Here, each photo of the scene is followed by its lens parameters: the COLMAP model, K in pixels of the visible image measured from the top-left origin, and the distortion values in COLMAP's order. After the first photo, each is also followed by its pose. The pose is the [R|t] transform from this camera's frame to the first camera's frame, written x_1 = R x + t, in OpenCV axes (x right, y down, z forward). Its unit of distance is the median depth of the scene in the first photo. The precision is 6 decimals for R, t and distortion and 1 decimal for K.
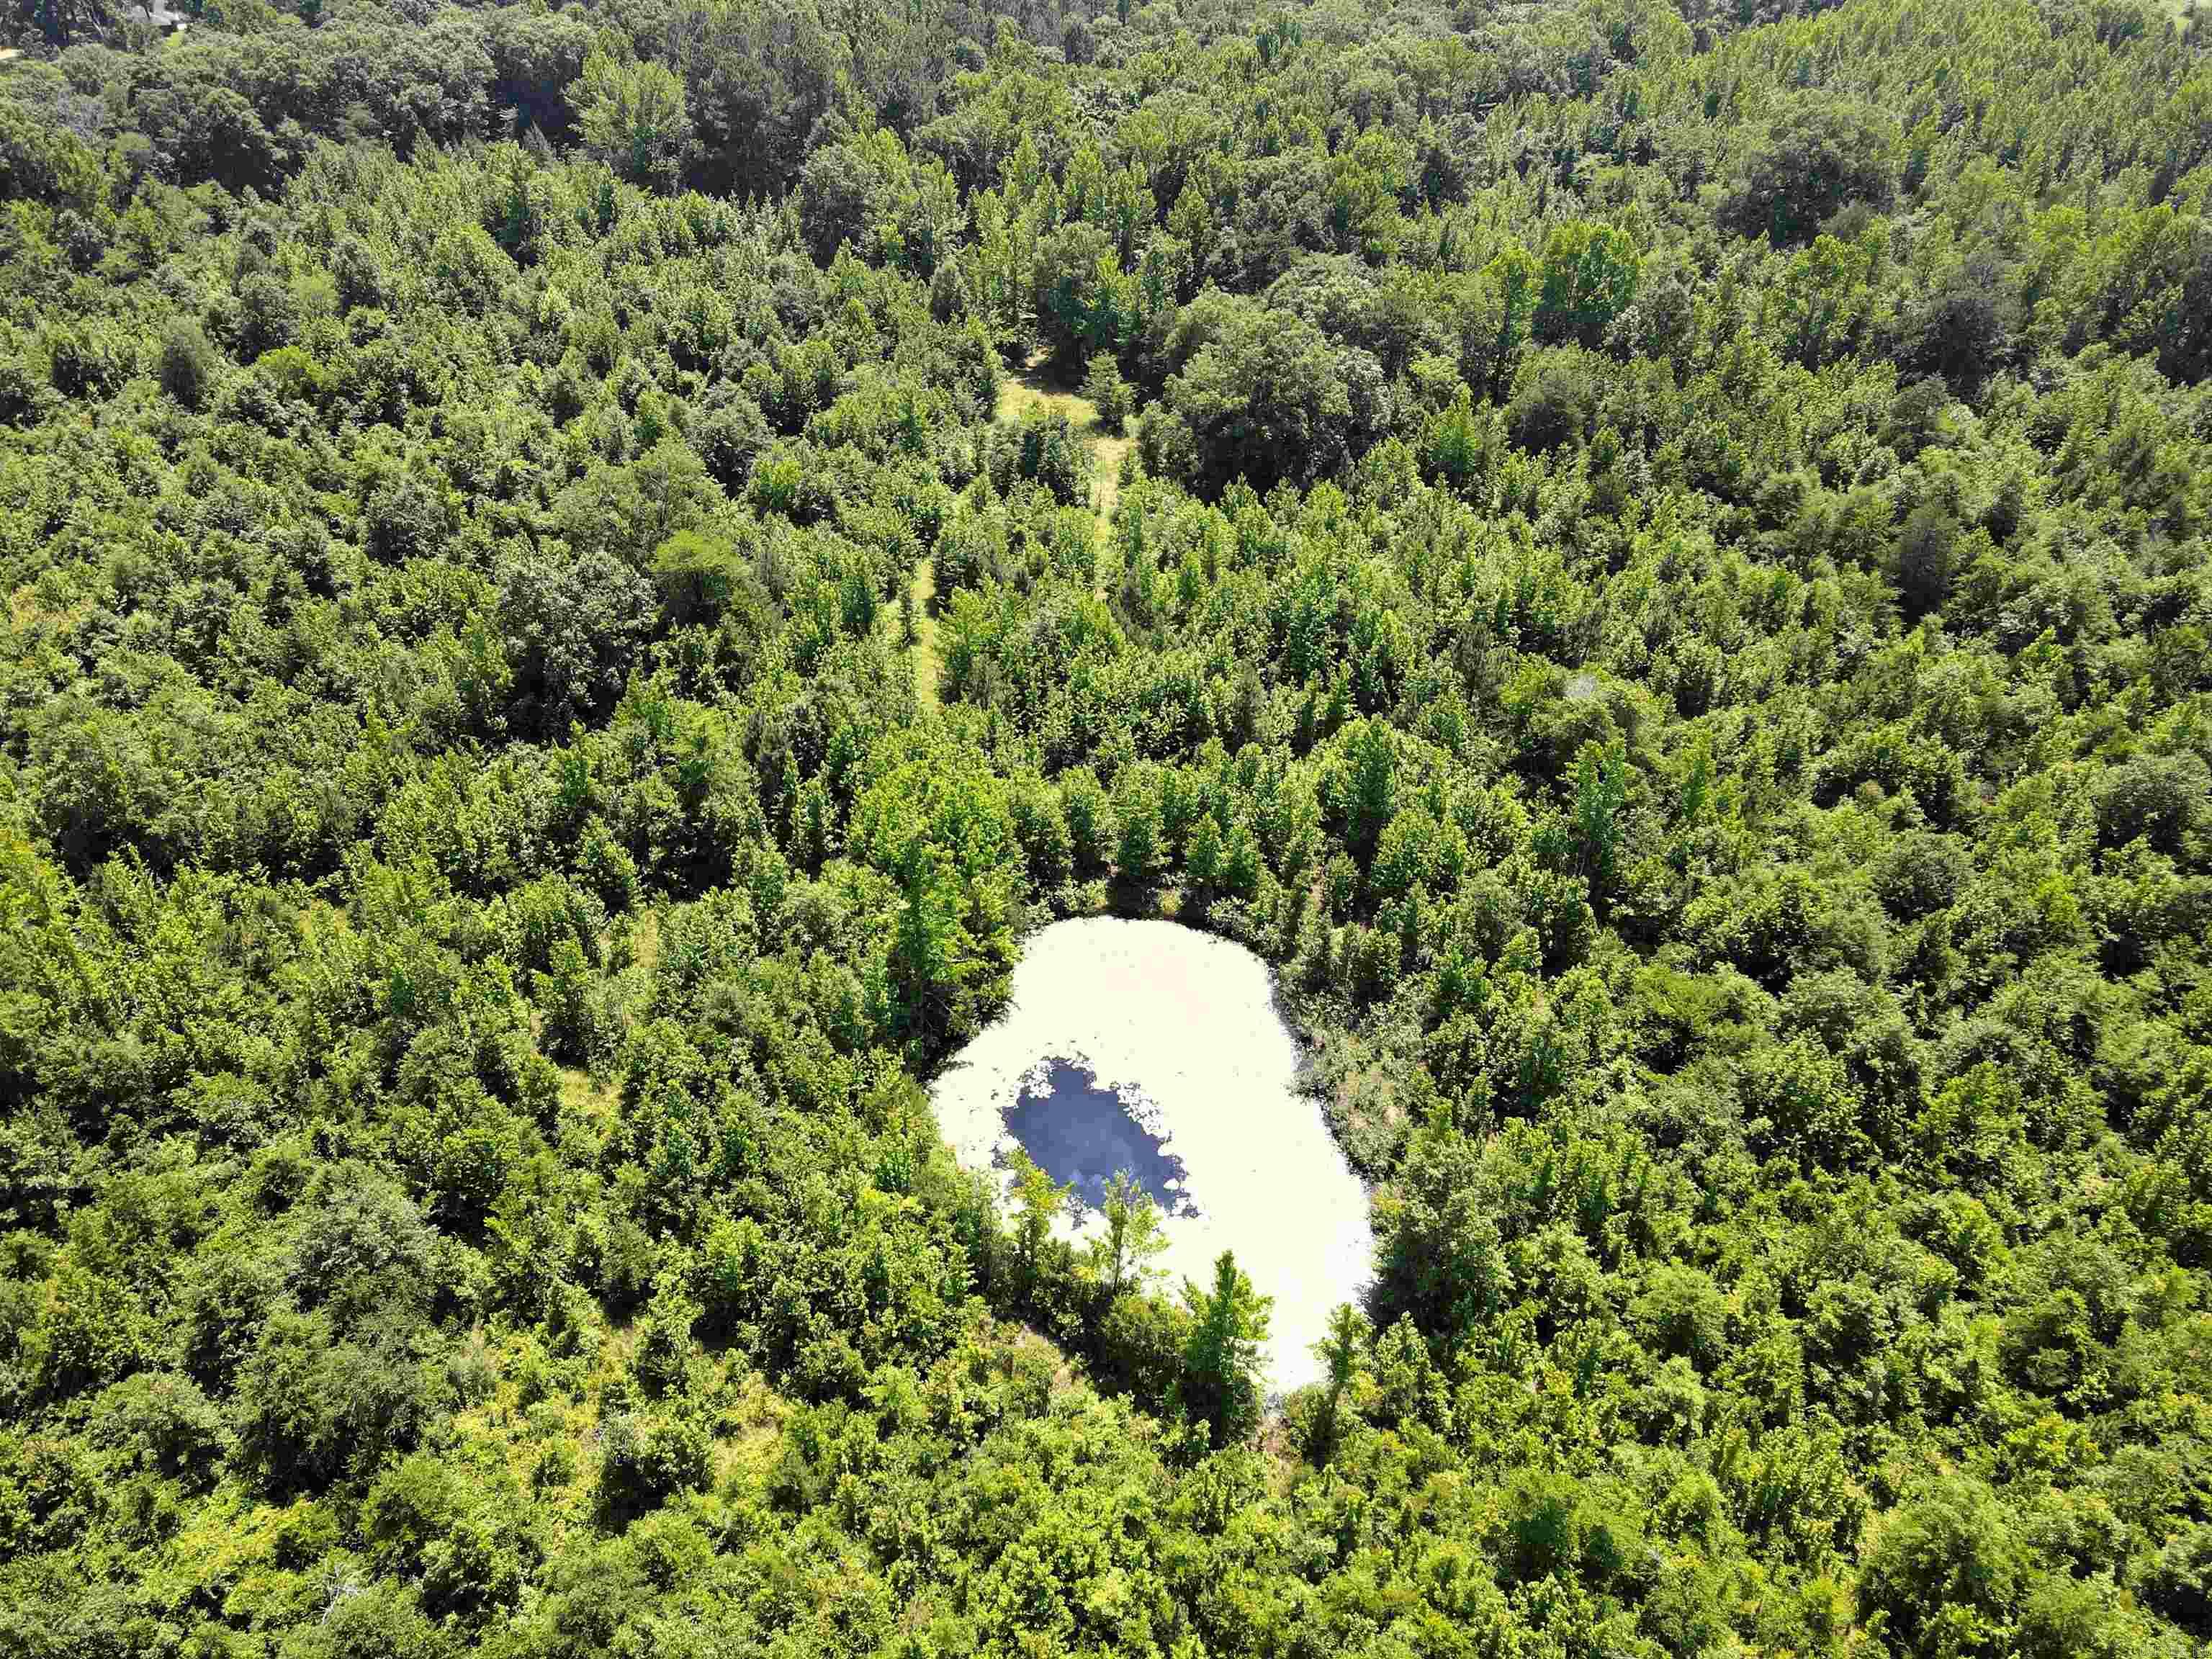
lens RADIAL K [[1608.0, 0, 1098.4], [0, 1608.0, 813.8], [0, 0, 1]] dist [0.019122, -0.006548]
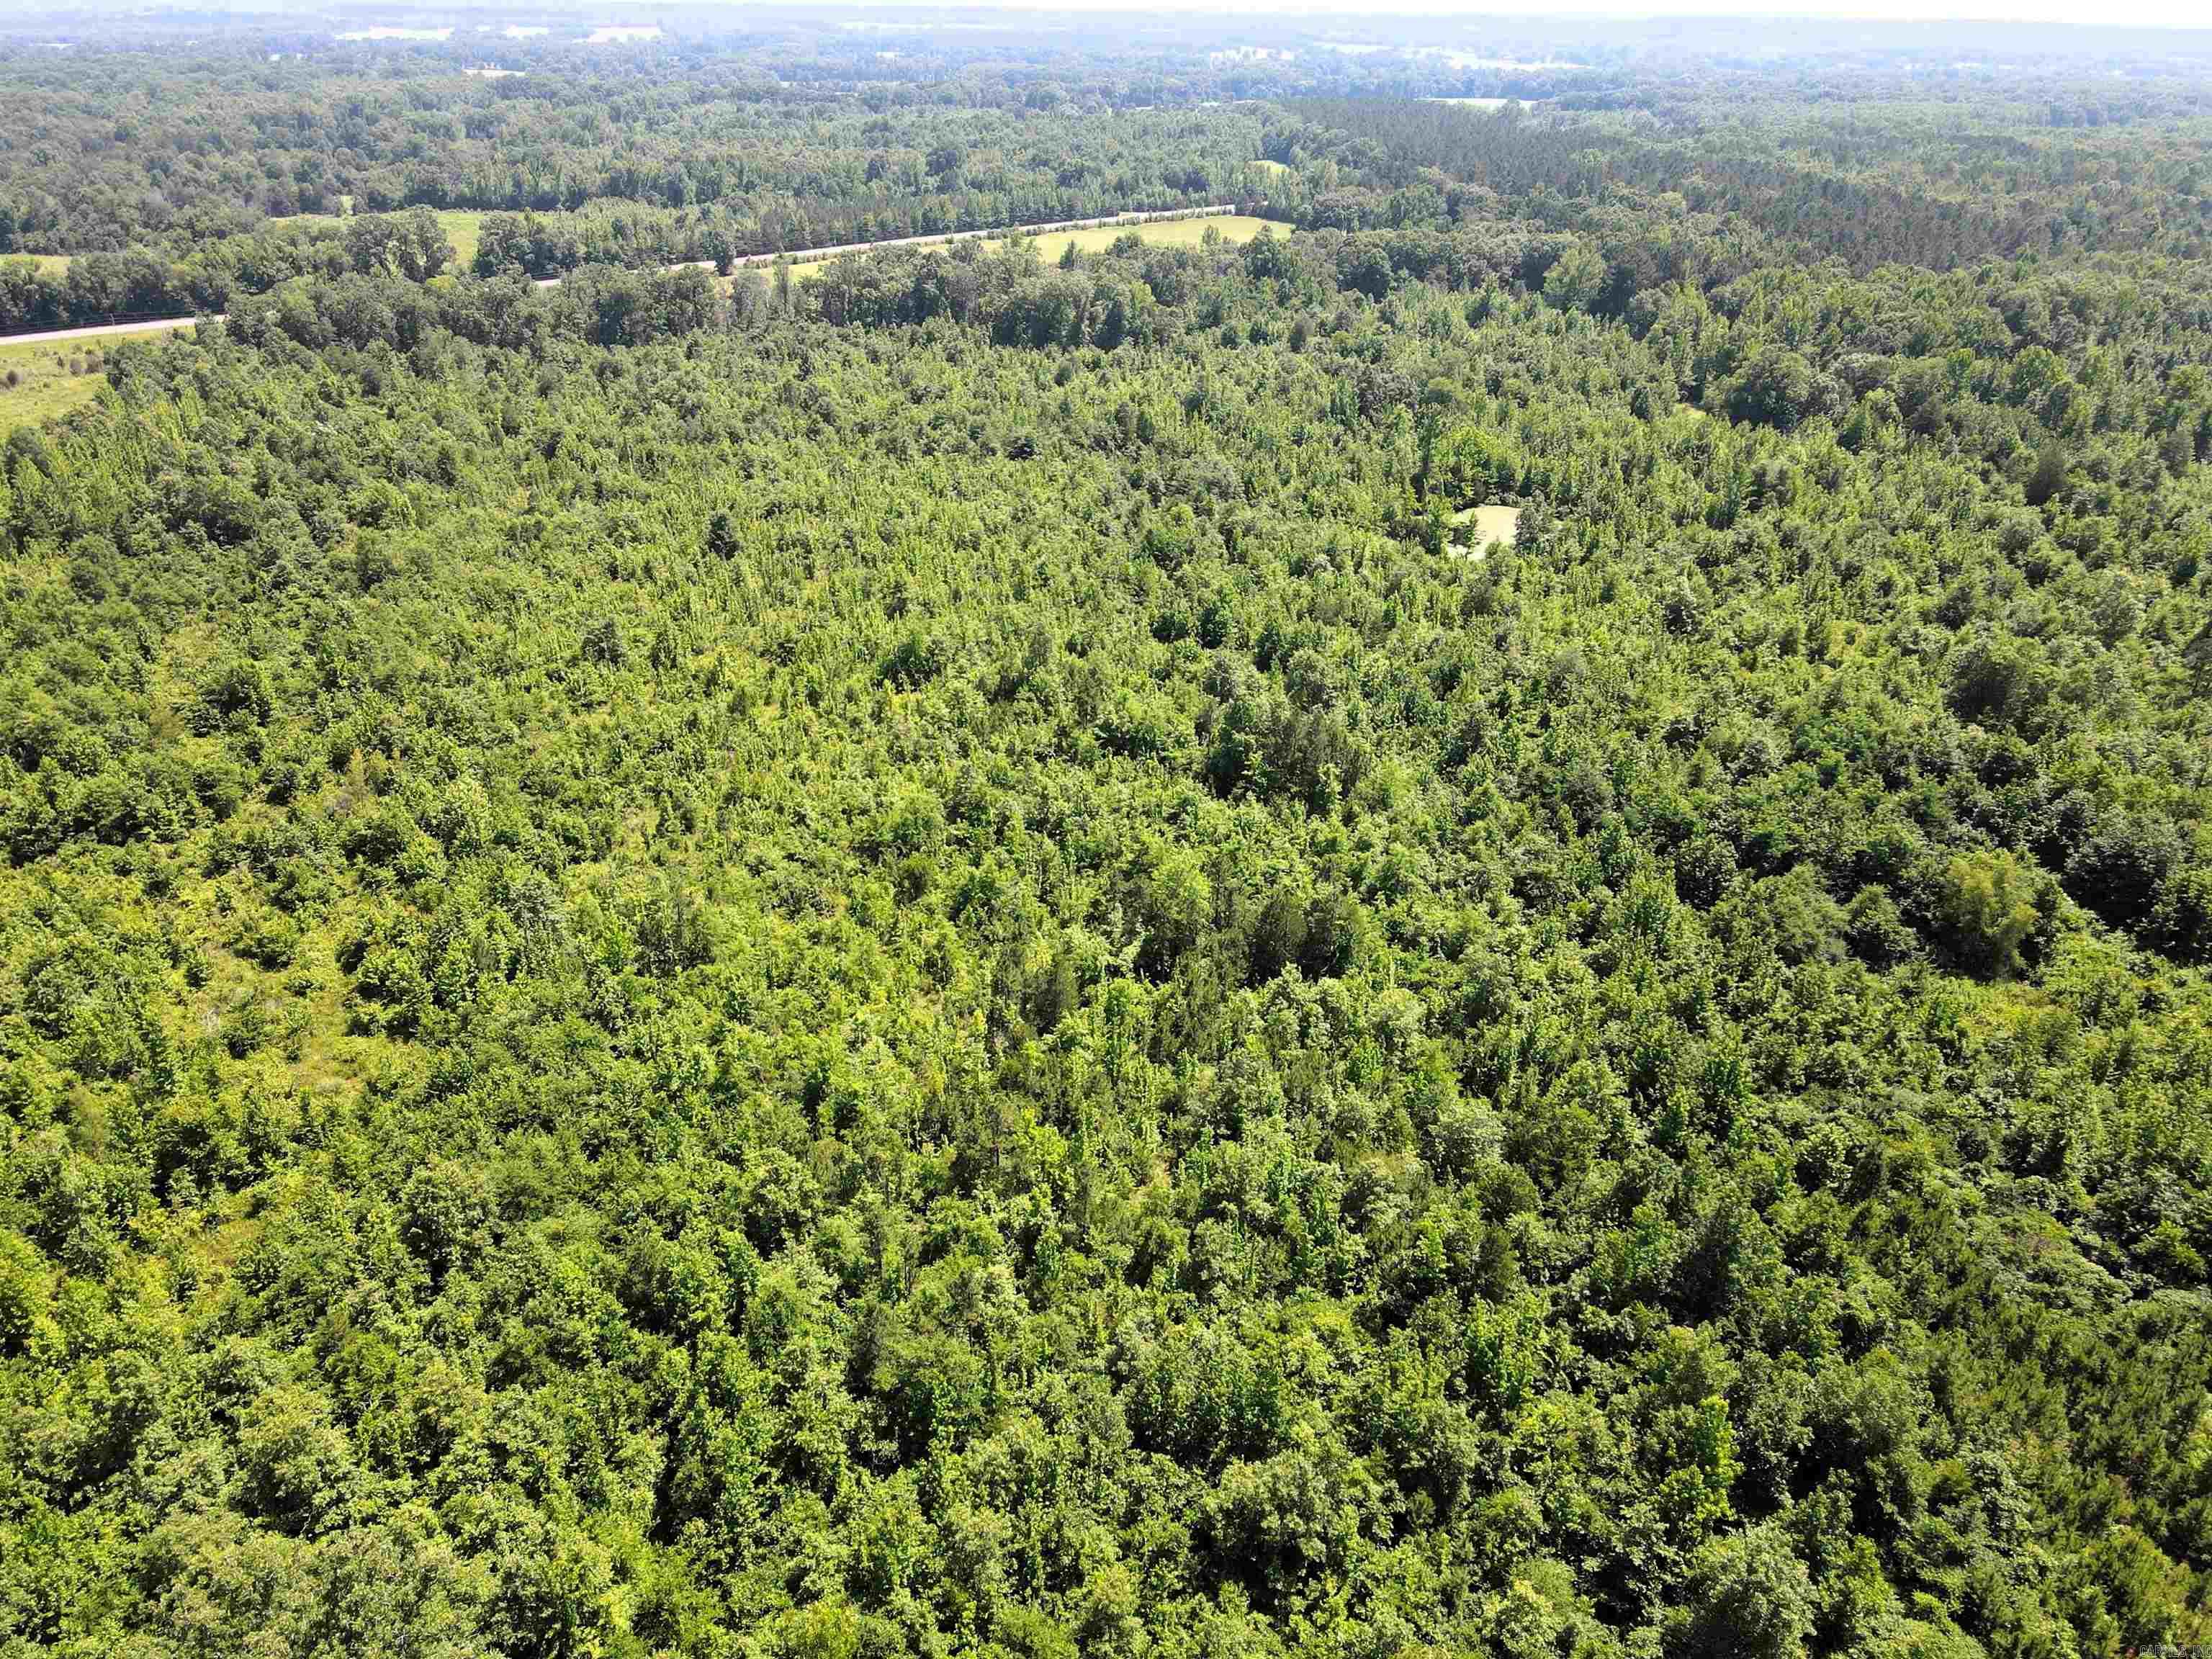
lens RADIAL K [[1608.0, 0, 1103.0], [0, 1608.0, 840.2], [0, 0, 1]] dist [0.019122, -0.006548]
pose [[0.768414, 0.286669, -0.572155, 0.875470], [-0.385366, 0.921058, -0.056072, 0.752186], [0.510914, 0.263576, 0.818226, -0.957200]]
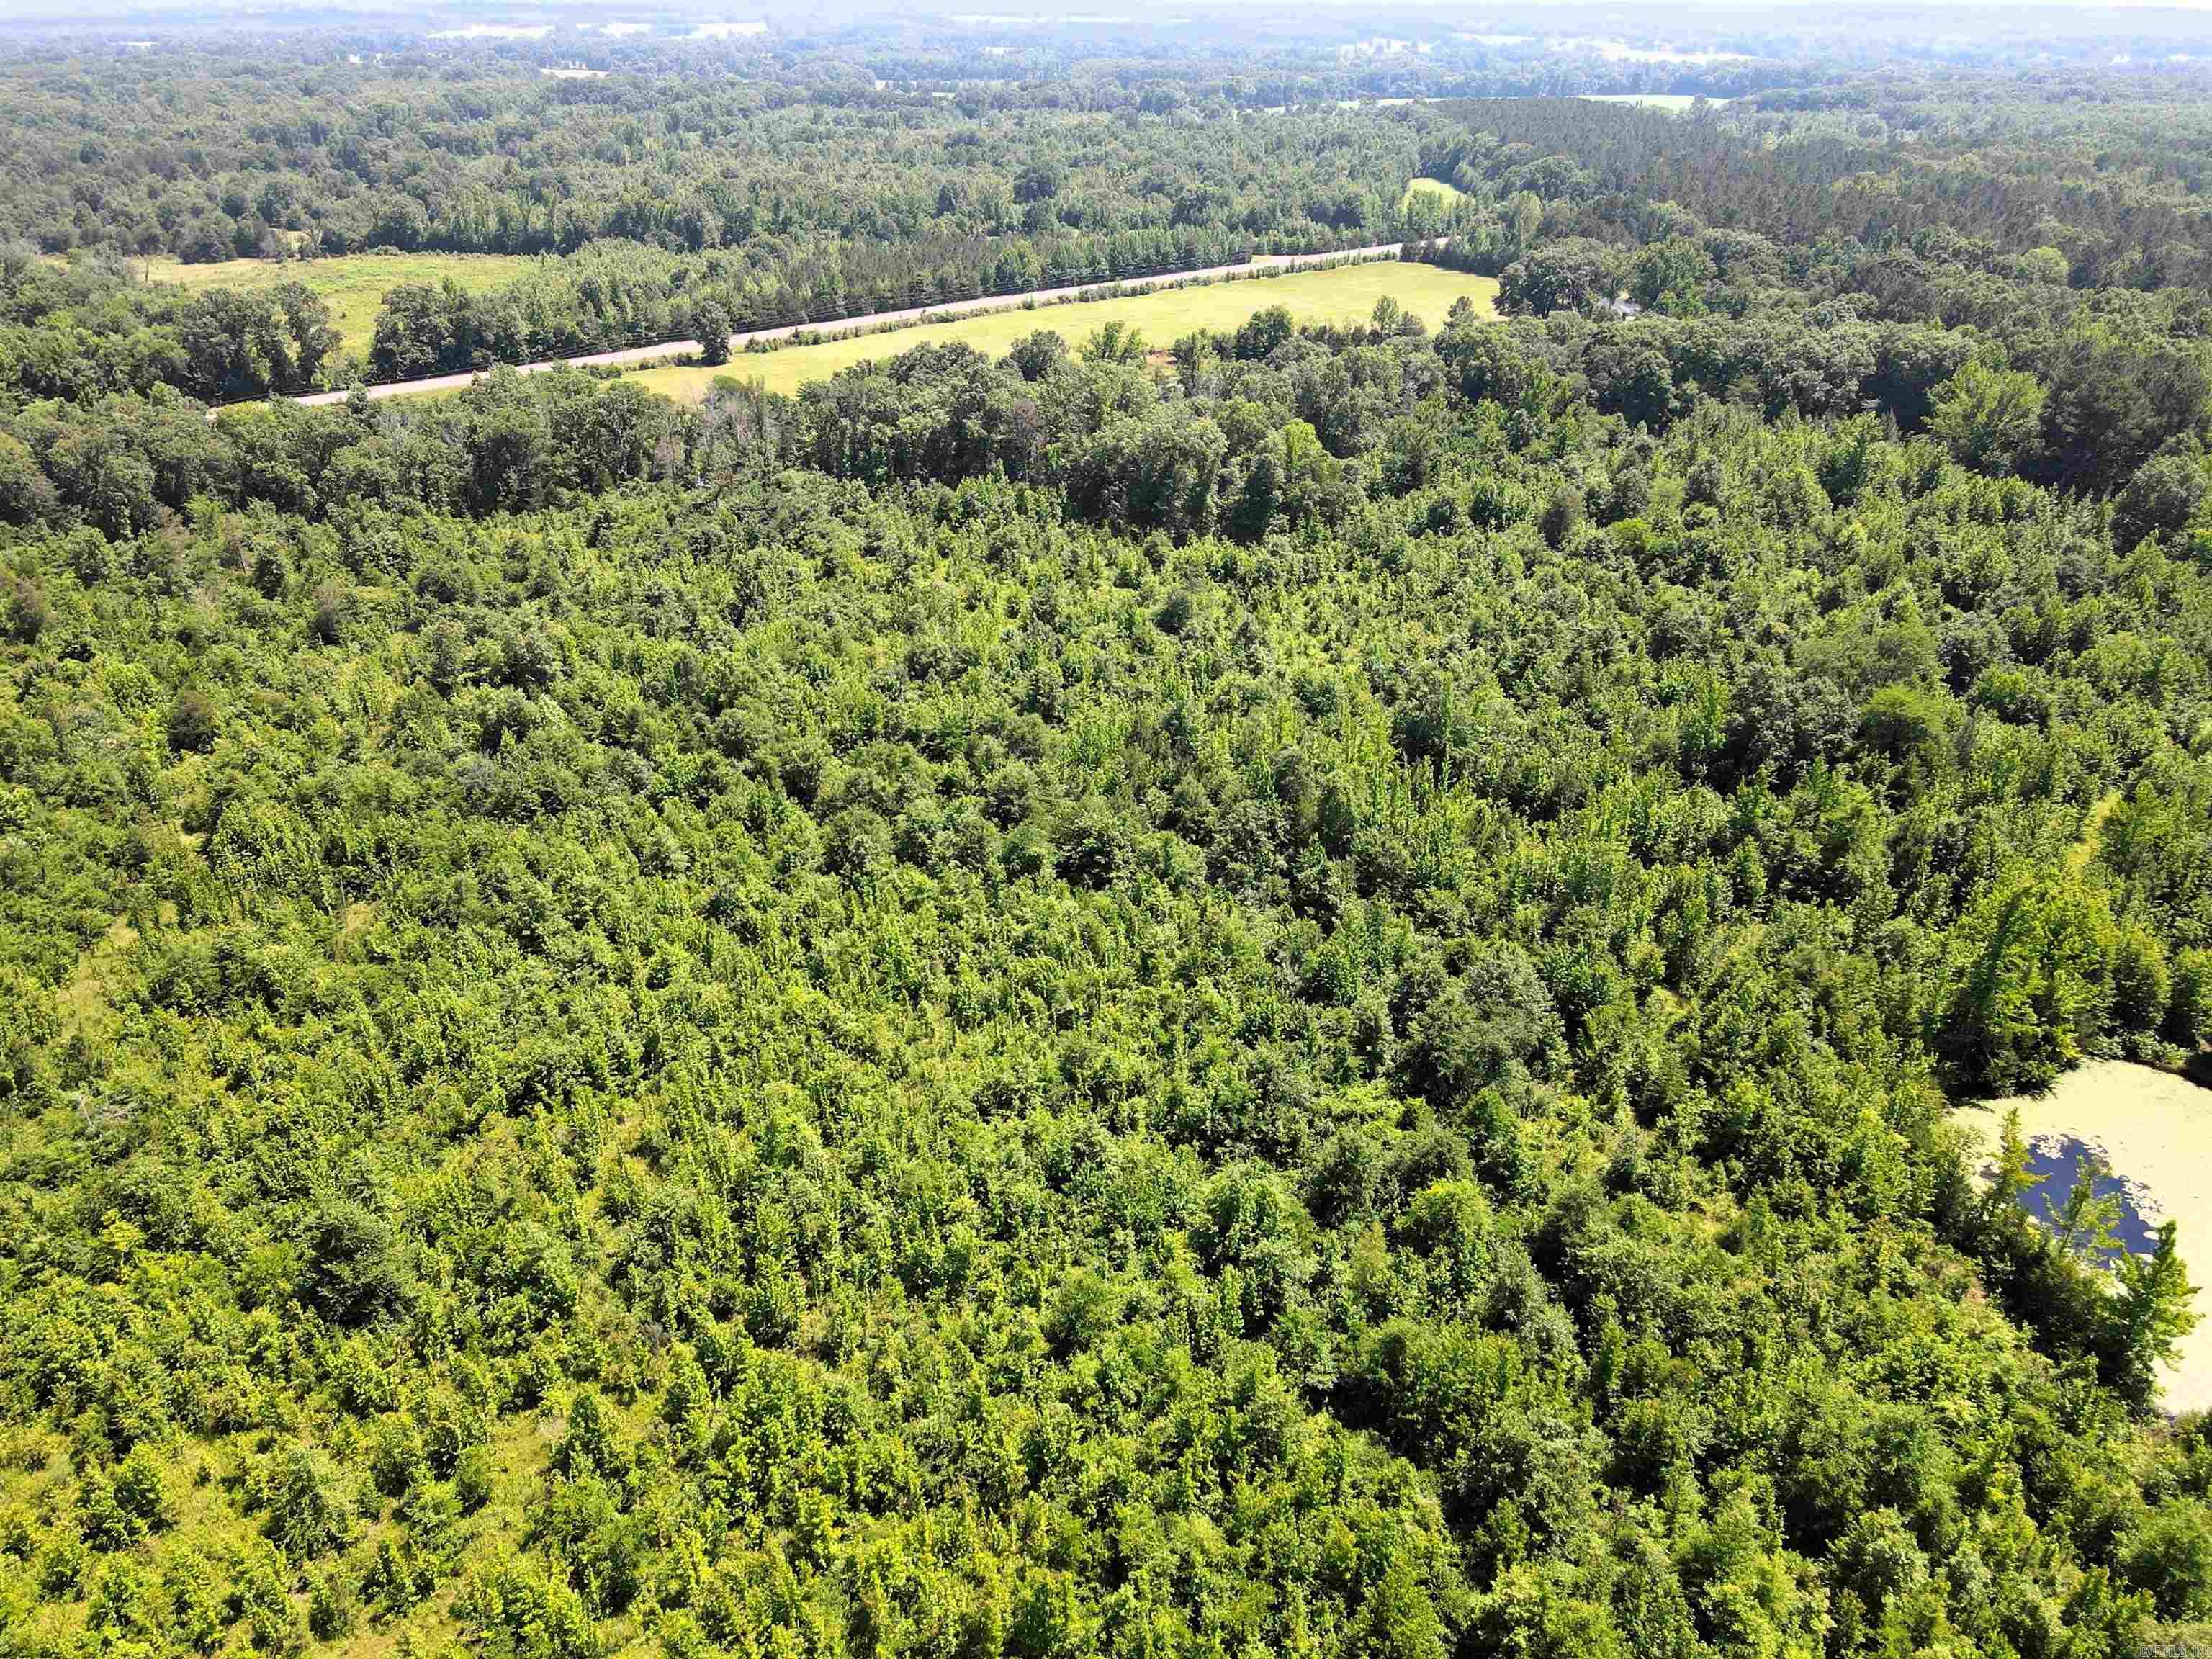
lens RADIAL K [[1608.0, 0, 1105.1], [0, 1608.0, 826.9], [0, 0, 1]] dist [0.019122, -0.006548]
pose [[0.725042, 0.303059, -0.618441, 0.088635], [-0.409949, 0.911476, -0.033955, 0.206807], [0.553404, 0.278148, 0.785097, -0.248512]]
